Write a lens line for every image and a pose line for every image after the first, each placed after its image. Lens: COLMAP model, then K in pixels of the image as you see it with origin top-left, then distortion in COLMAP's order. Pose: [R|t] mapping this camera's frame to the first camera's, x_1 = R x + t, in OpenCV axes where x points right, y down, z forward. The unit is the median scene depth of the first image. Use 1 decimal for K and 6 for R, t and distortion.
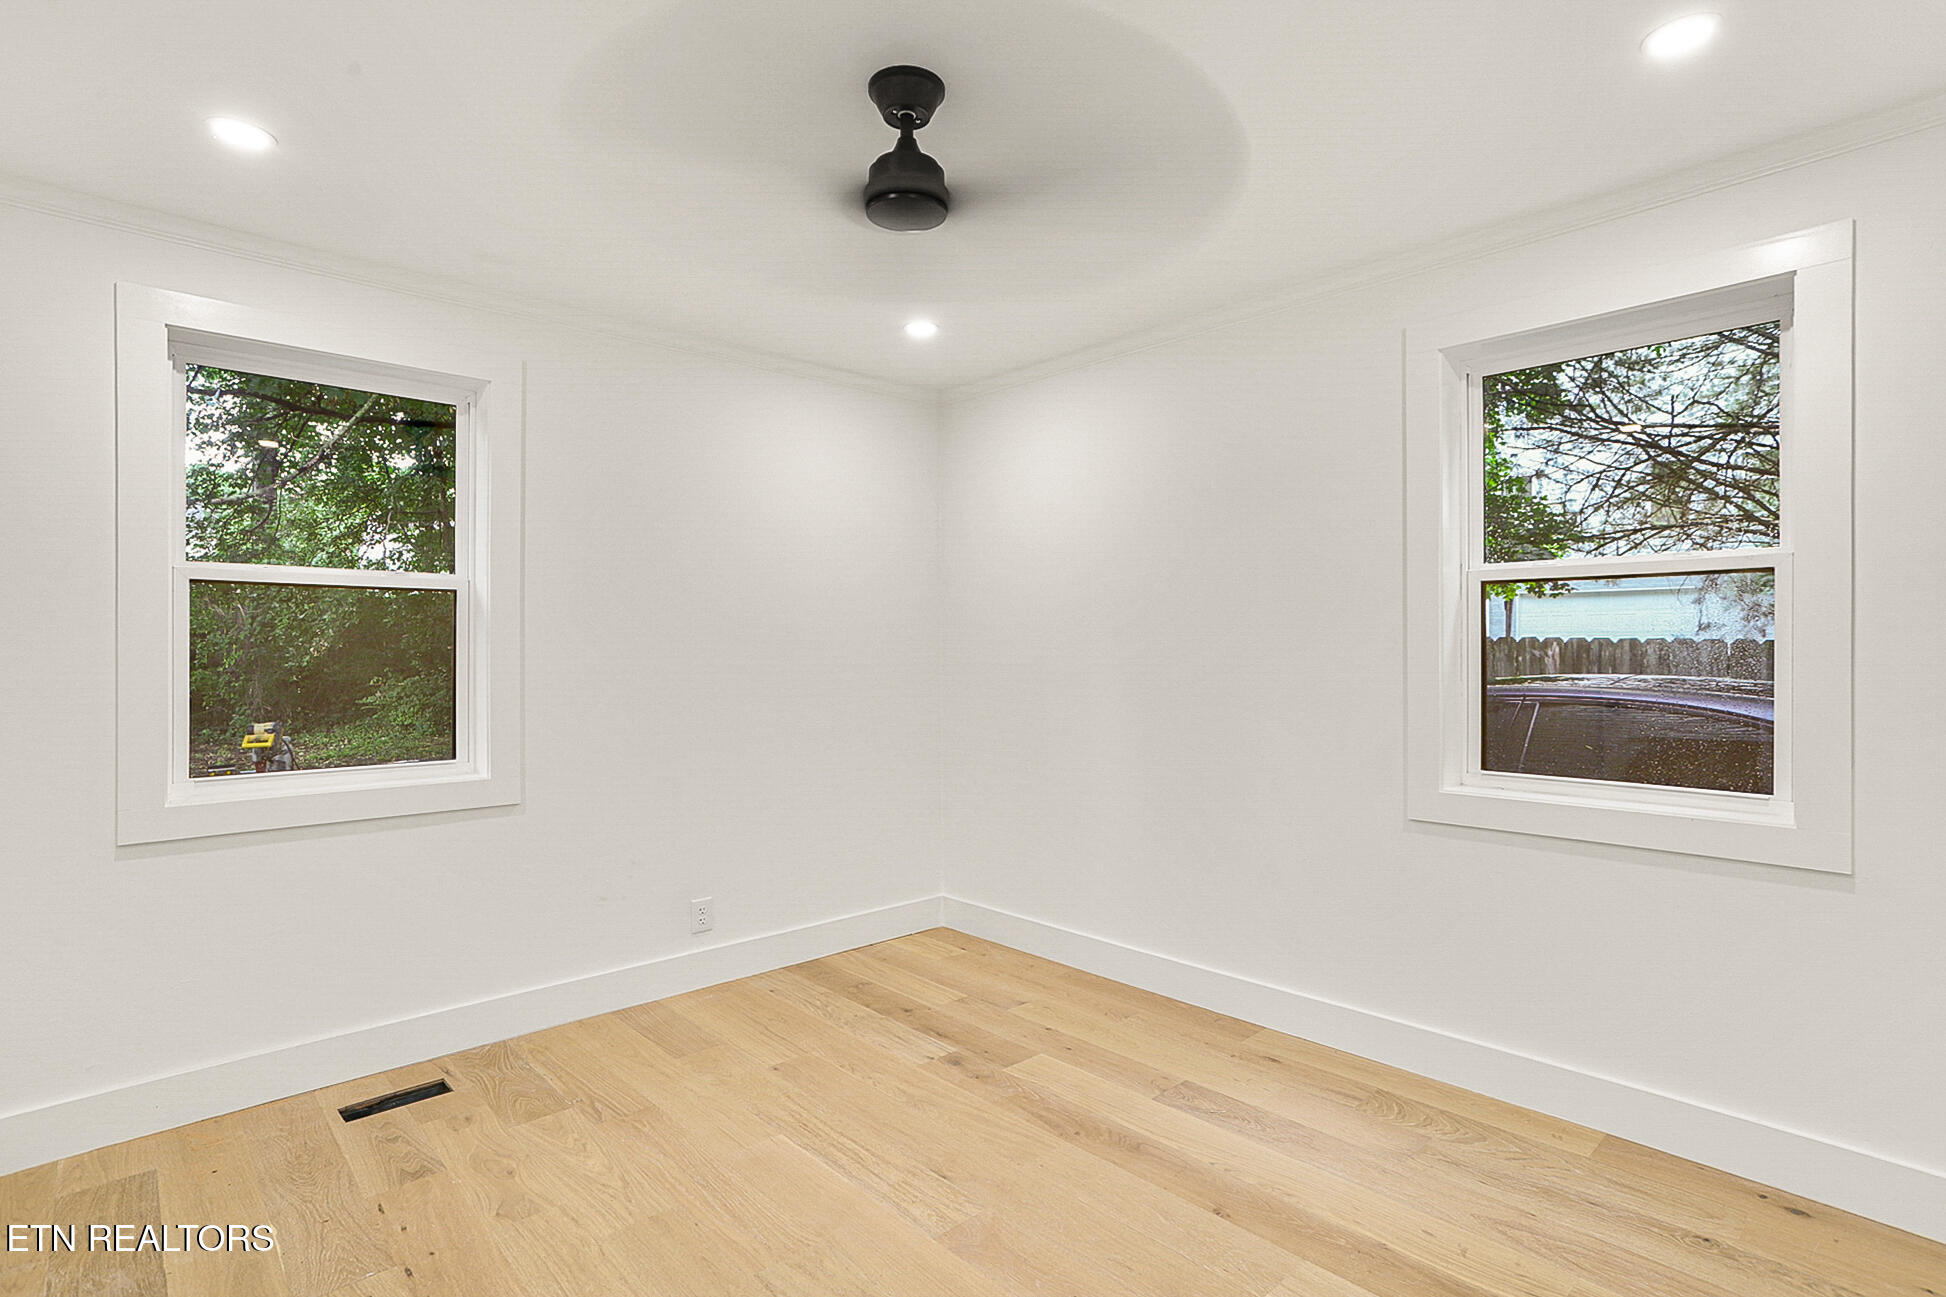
lens RADIAL K [[949.4, 0, 981.4], [0, 949.4, 643.4], [0, 0, 1]] dist [-0.045785, 0.025961]
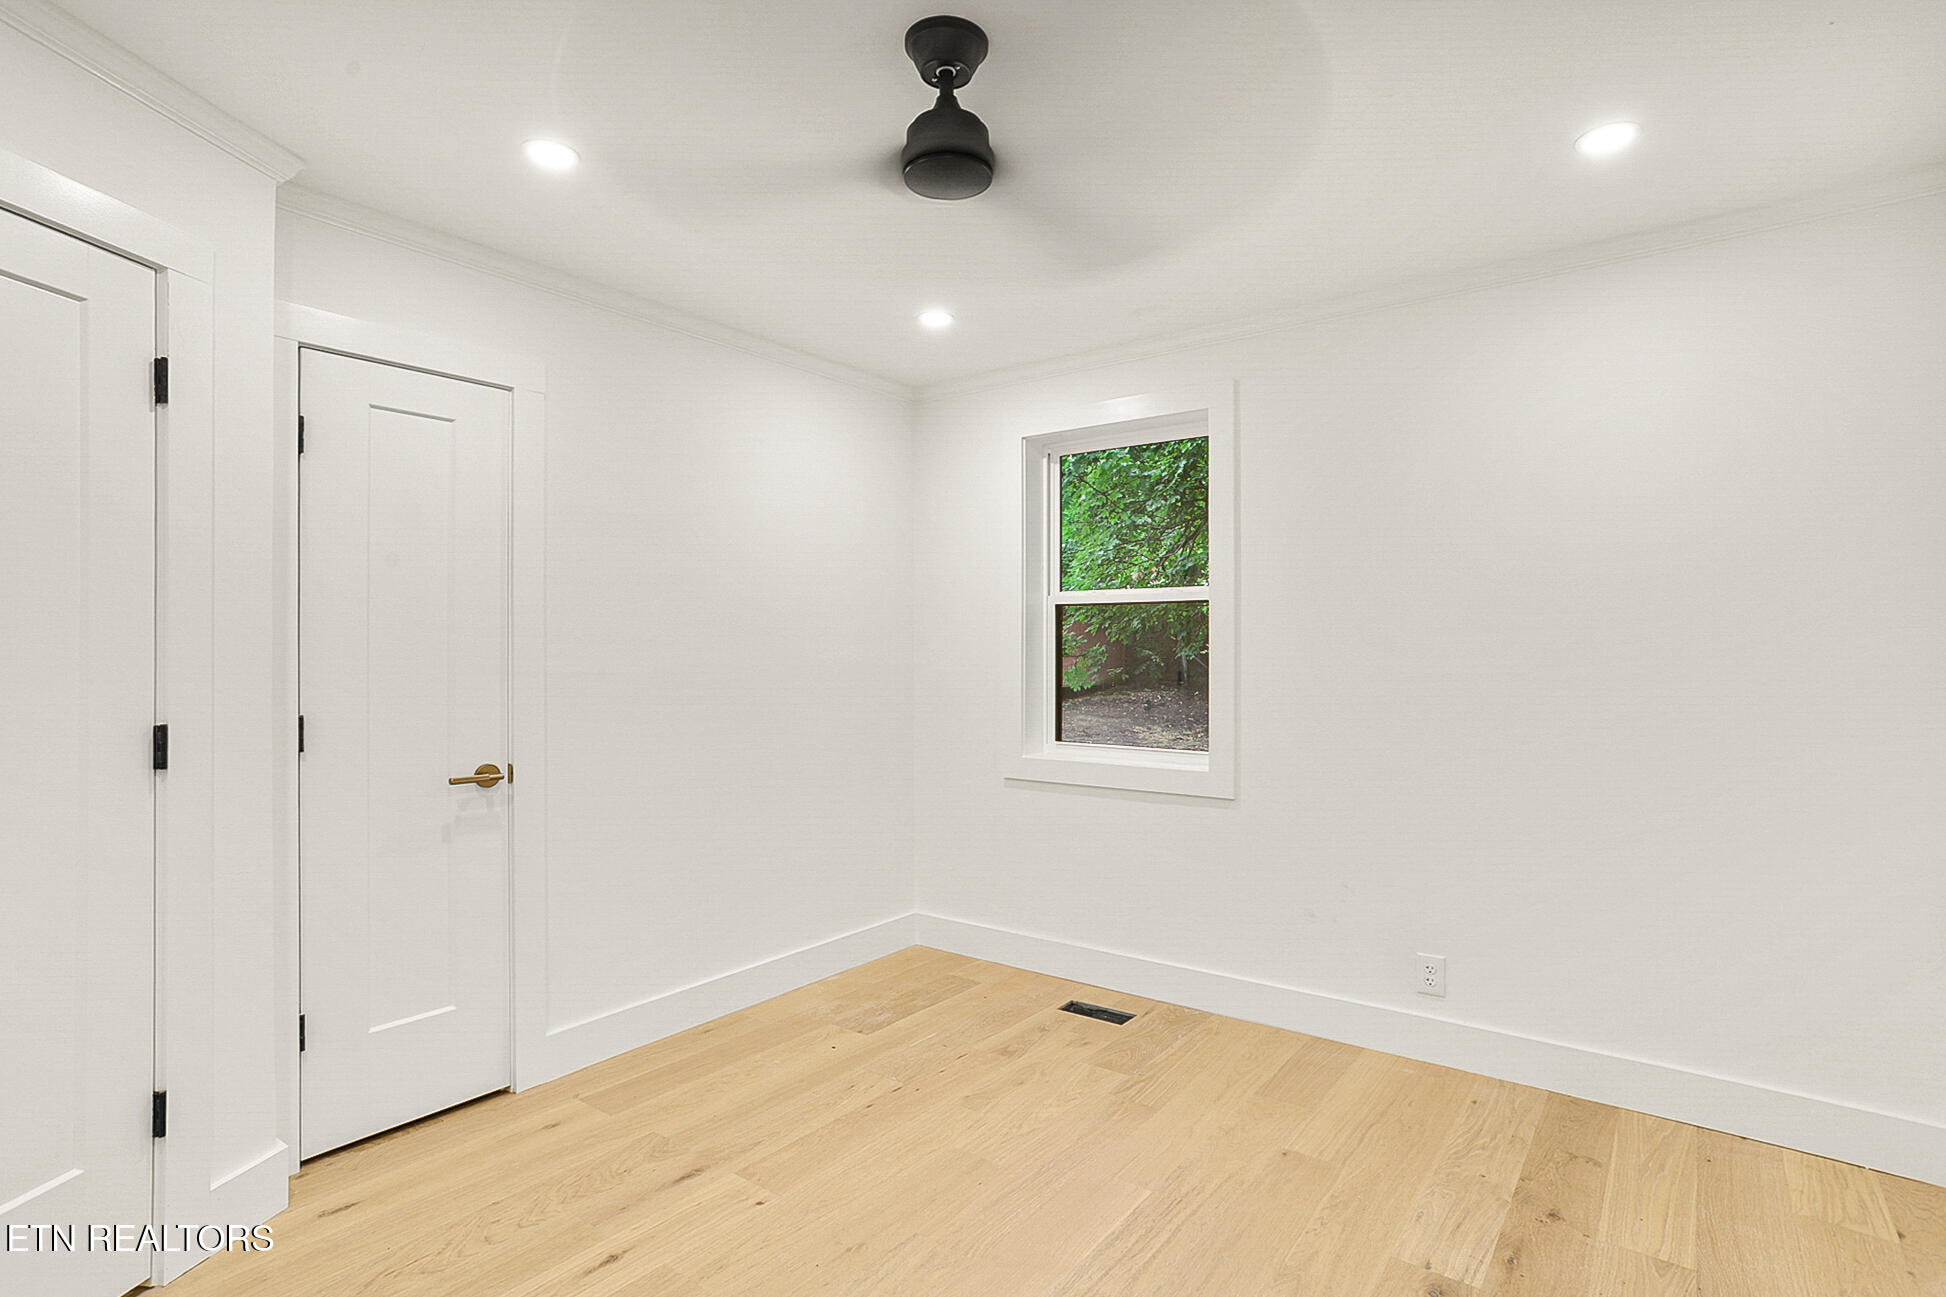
lens RADIAL K [[949.4, 0, 981.4], [0, 949.4, 643.4], [0, 0, 1]] dist [-0.045785, 0.025961]
pose [[0.160746, -0.011145, -0.986933, 0.555895], [0.011300, 0.999891, -0.009451, 0.003218], [0.986931, -0.009633, 0.160854, 0.594864]]
